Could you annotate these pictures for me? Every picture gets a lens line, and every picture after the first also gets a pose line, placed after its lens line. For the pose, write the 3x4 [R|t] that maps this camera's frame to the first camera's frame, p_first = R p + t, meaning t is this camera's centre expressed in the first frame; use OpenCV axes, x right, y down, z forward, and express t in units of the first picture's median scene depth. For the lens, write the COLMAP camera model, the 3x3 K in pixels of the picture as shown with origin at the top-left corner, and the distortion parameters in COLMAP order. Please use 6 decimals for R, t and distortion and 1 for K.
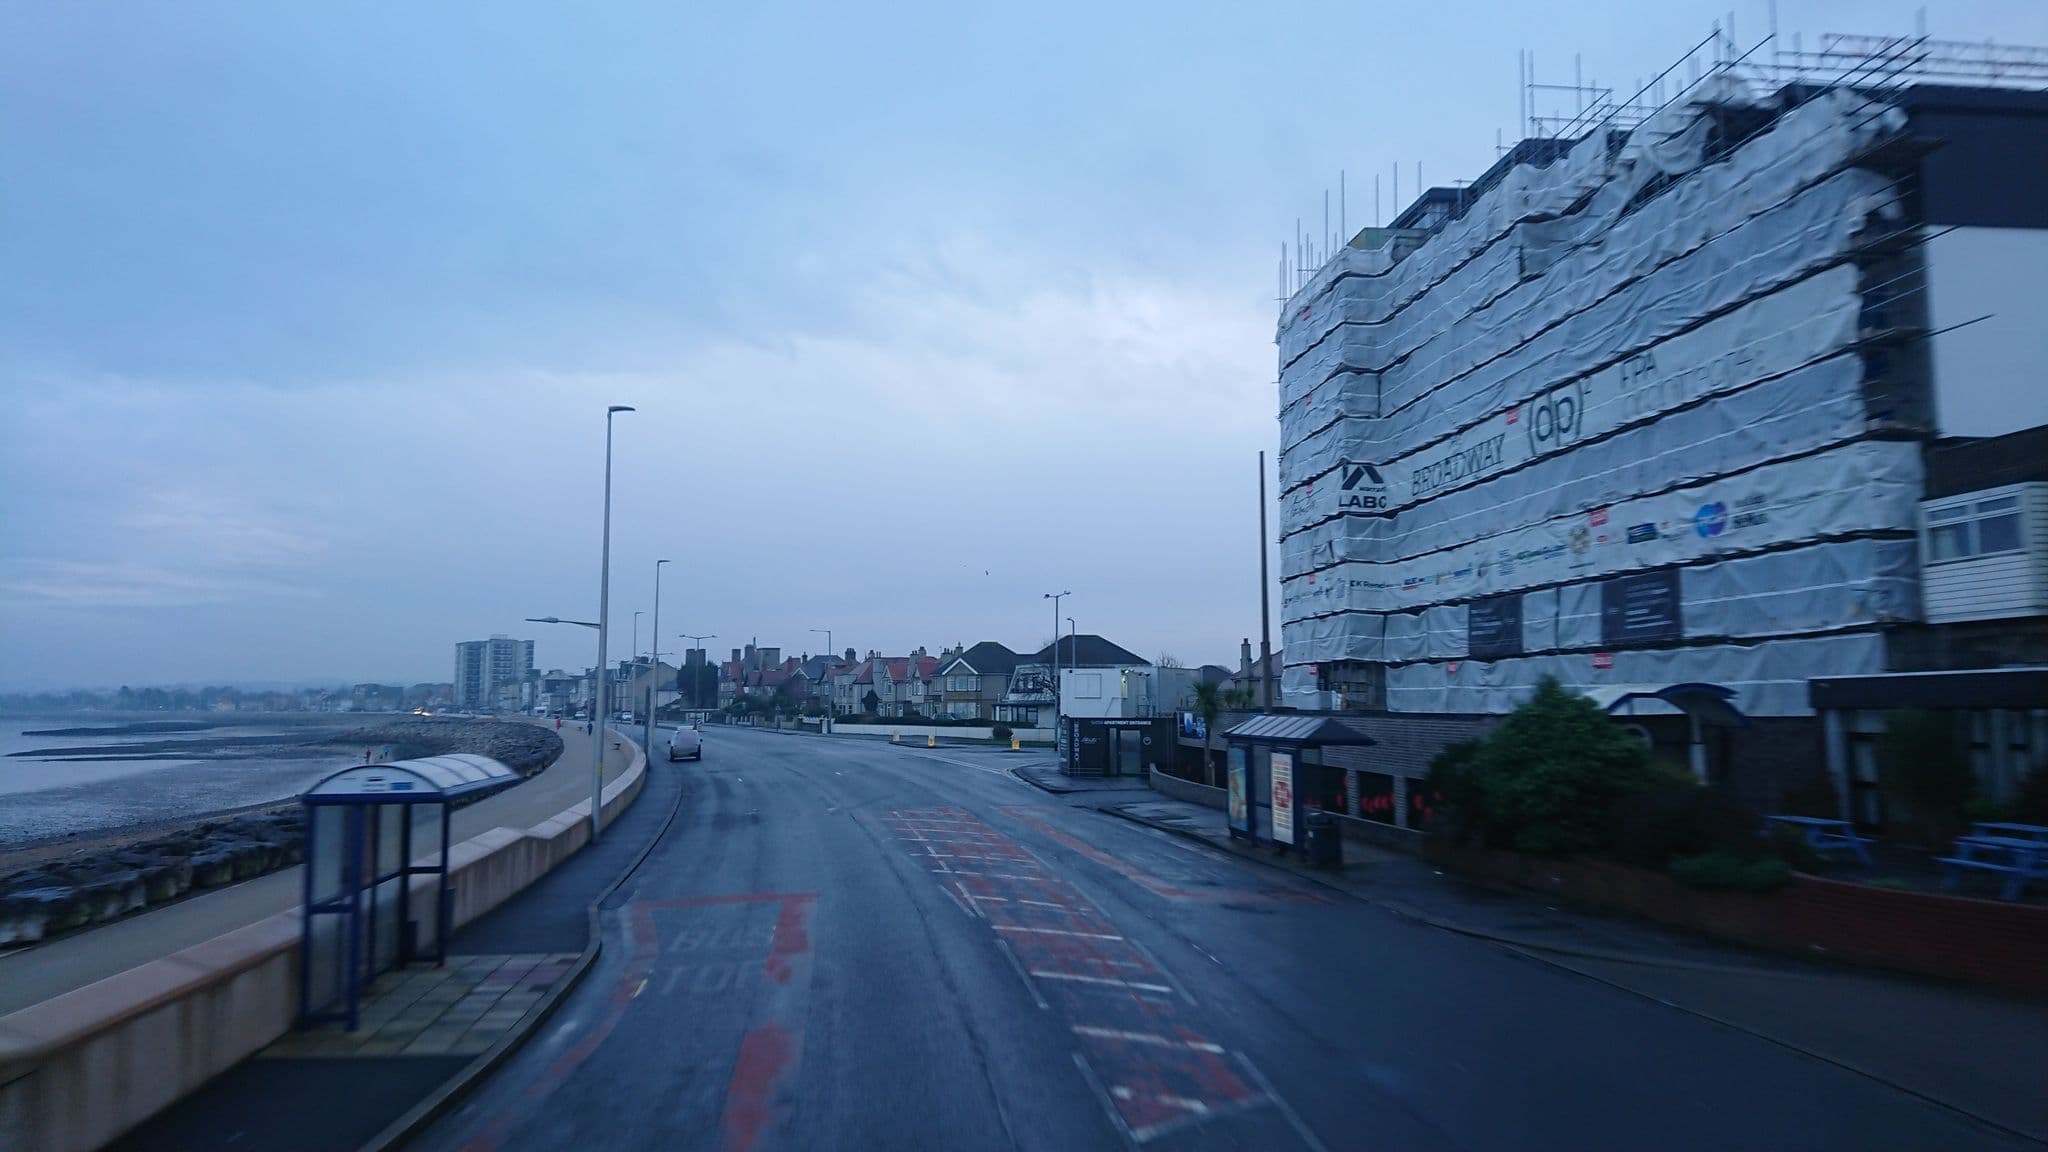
lens RADIAL K [[1608.8, 0, 1009.5], [0, 1608.8, 584.3], [0, 0, 1]] dist [0.459876, -0.879350]
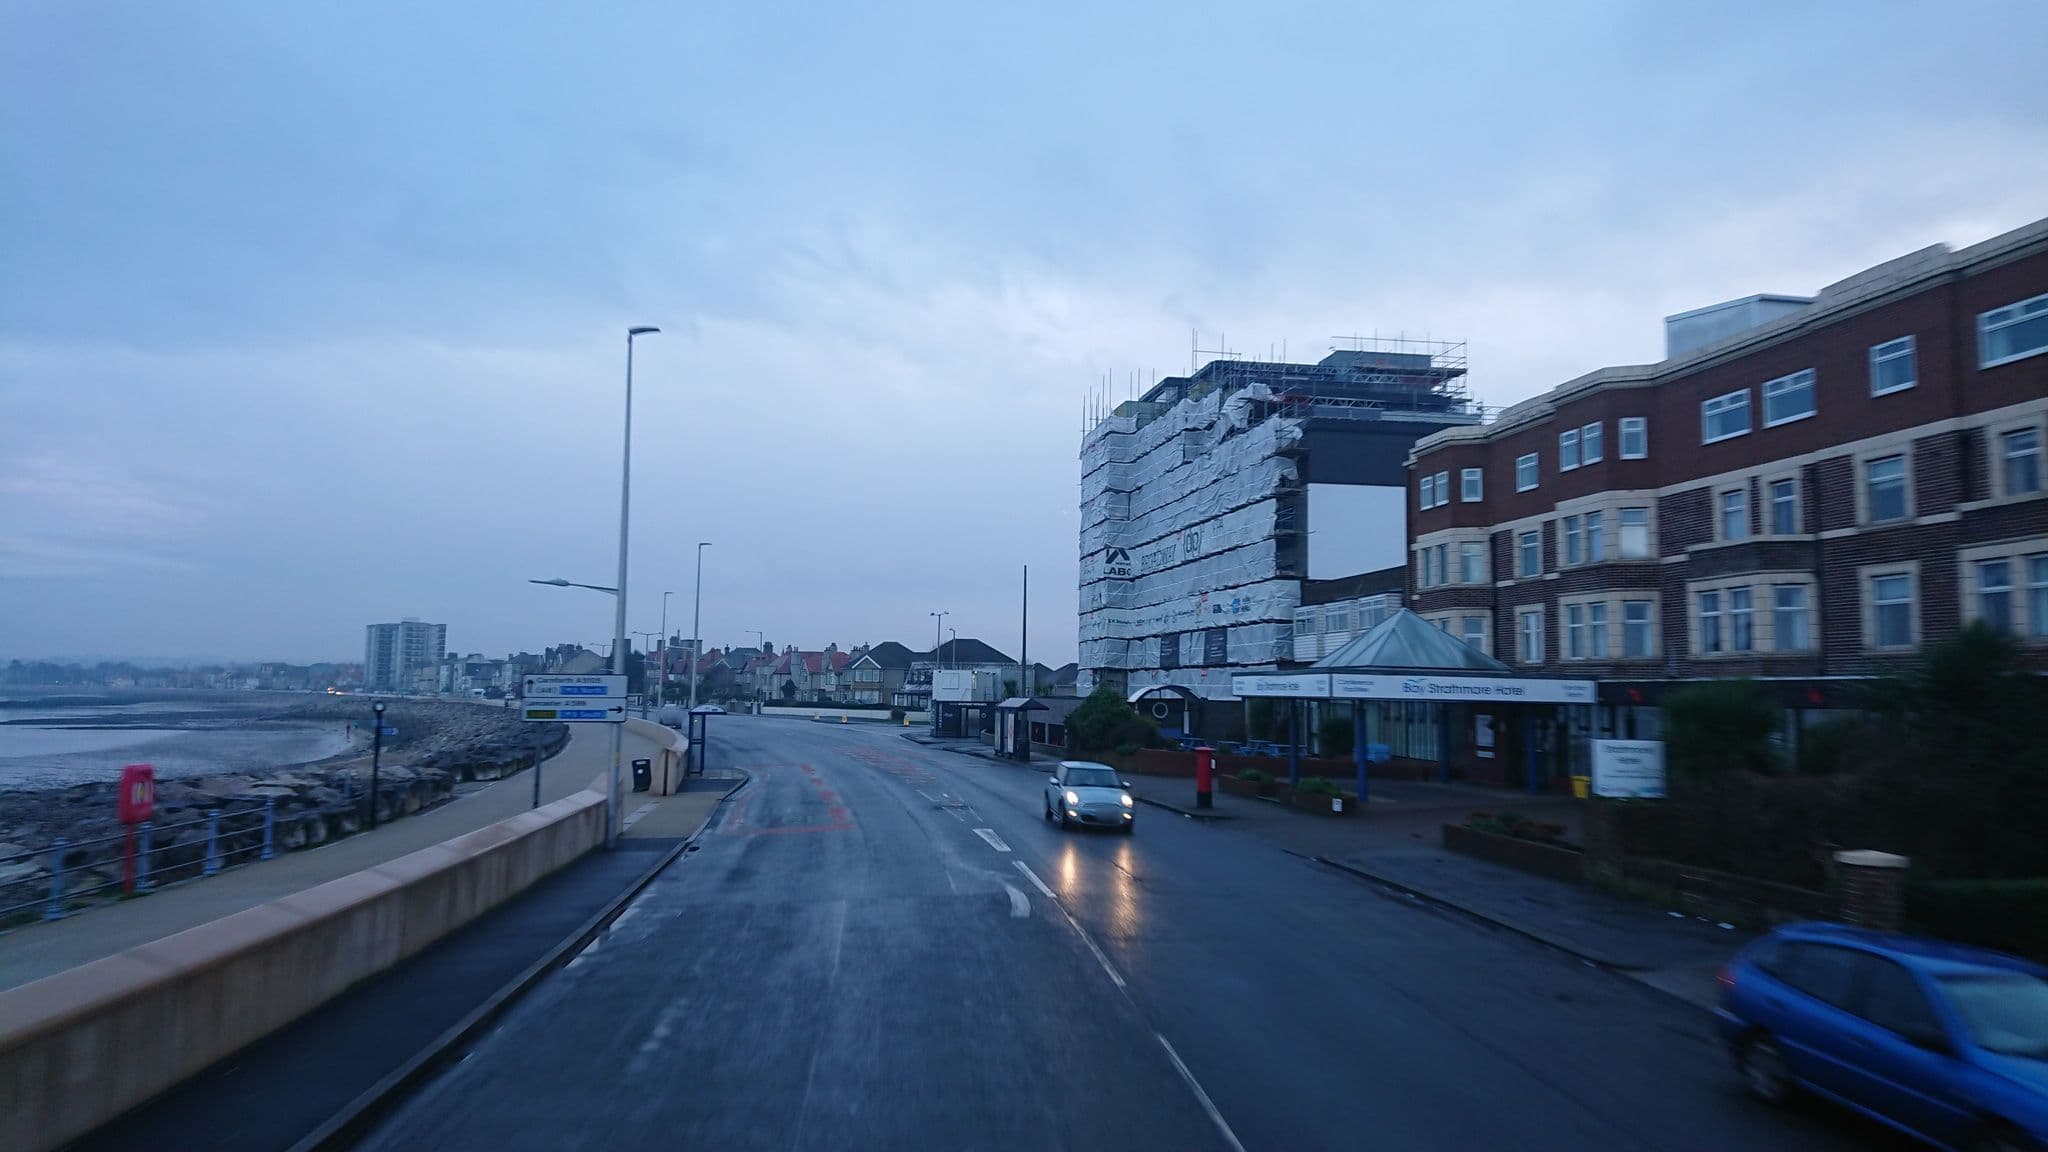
lens RADIAL K [[1608.8, 0, 1009.5], [0, 1608.8, 584.3], [0, 0, 1]] dist [0.459876, -0.879350]
pose [[0.998063, 0.020390, 0.058776, 0.011116], [-0.020757, 0.999769, 0.005642, -0.040598], [-0.058647, -0.006852, 0.998255, -0.560489]]
